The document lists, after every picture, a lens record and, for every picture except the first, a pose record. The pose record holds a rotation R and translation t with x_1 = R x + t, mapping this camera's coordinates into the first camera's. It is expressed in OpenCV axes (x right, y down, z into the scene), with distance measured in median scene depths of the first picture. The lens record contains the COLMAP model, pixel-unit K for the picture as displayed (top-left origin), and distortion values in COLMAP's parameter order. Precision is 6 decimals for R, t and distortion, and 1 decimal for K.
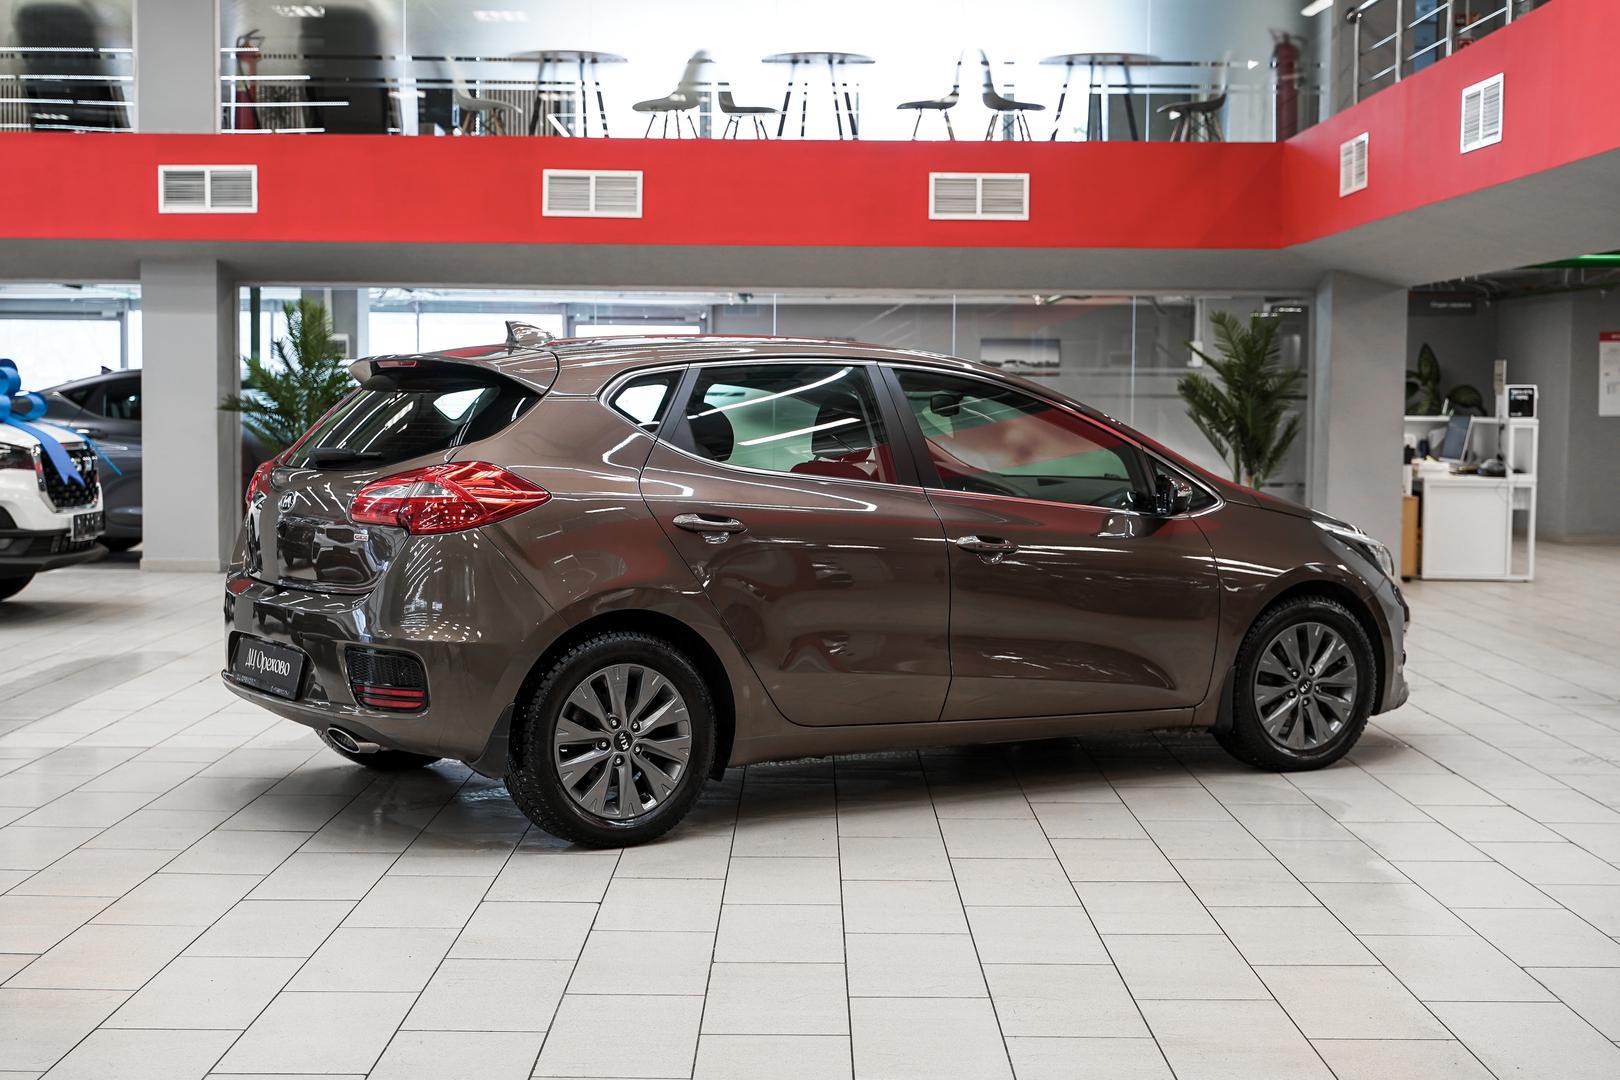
lens RADIAL K [[2309.2, 0, 810.0], [0, 2309.2, 540.0], [0, 0, 1]] dist [0.011909, -0.061181]
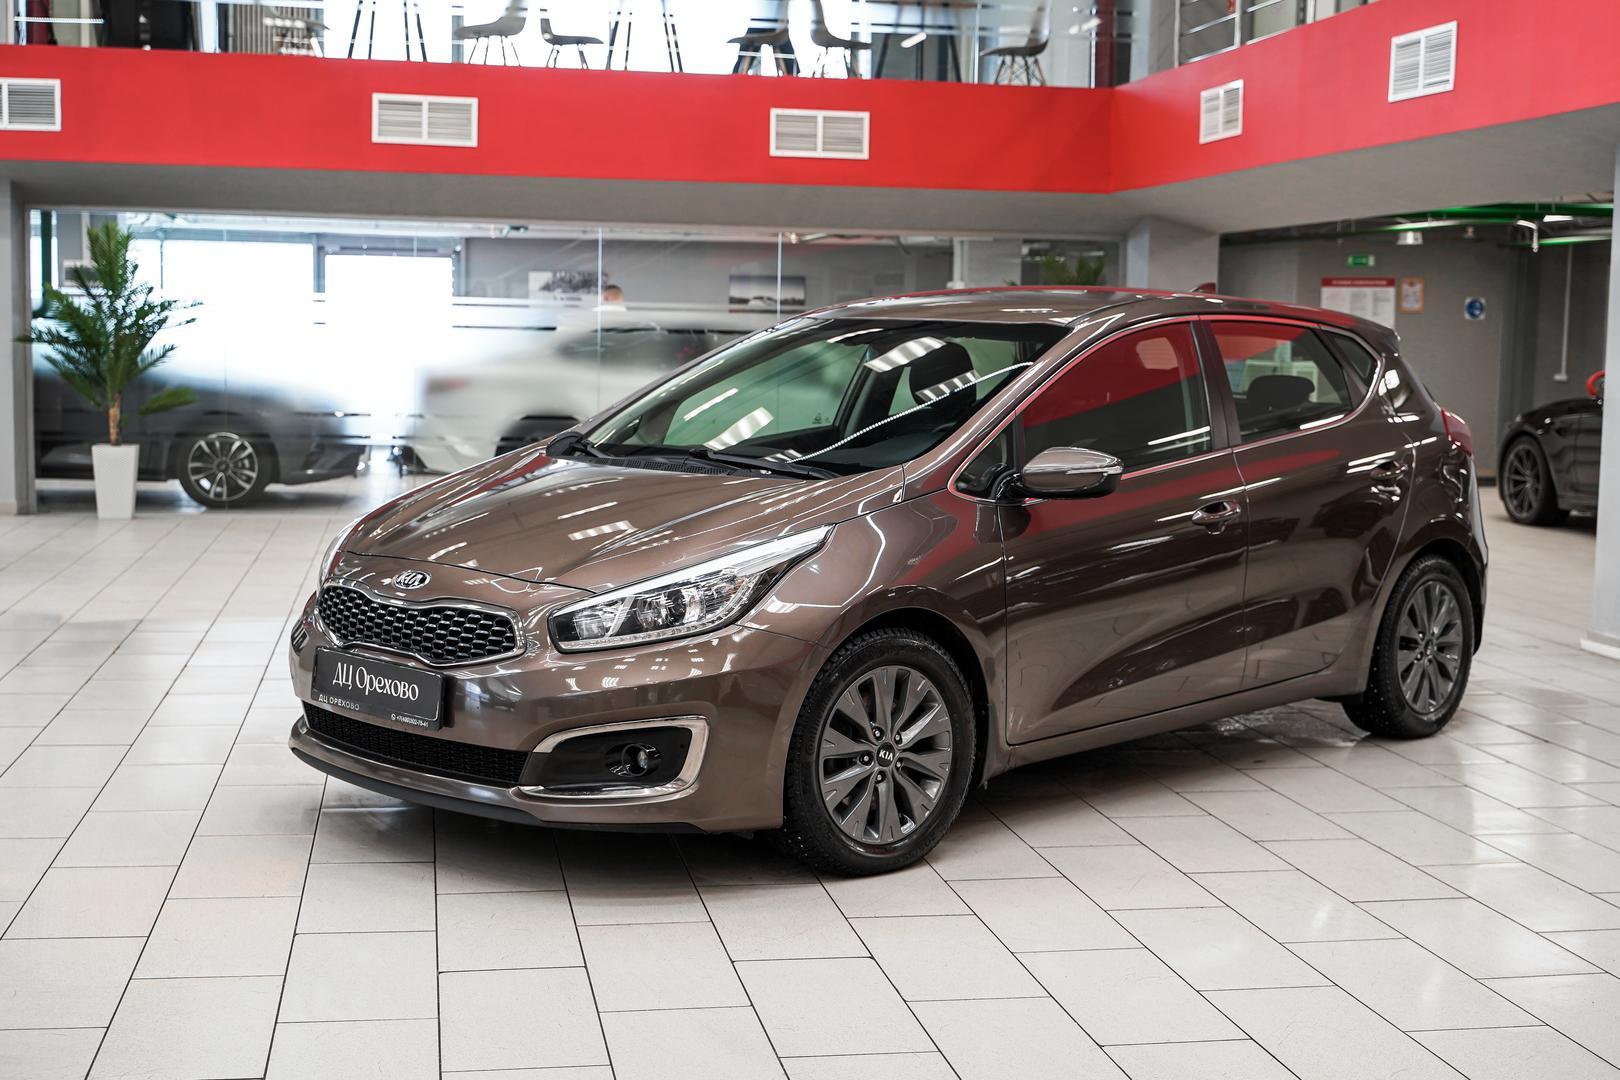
lens RADIAL K [[2155.6, 0, 810.0], [0, 2155.6, 540.0], [0, 0, 1]] dist [0.006255, 0.003529]
pose [[0.984856, -0.006306, 0.173257, -0.091265], [-0.000063, 0.999325, 0.036732, -0.008113], [-0.173372, -0.036187, 0.984191, 0.080405]]
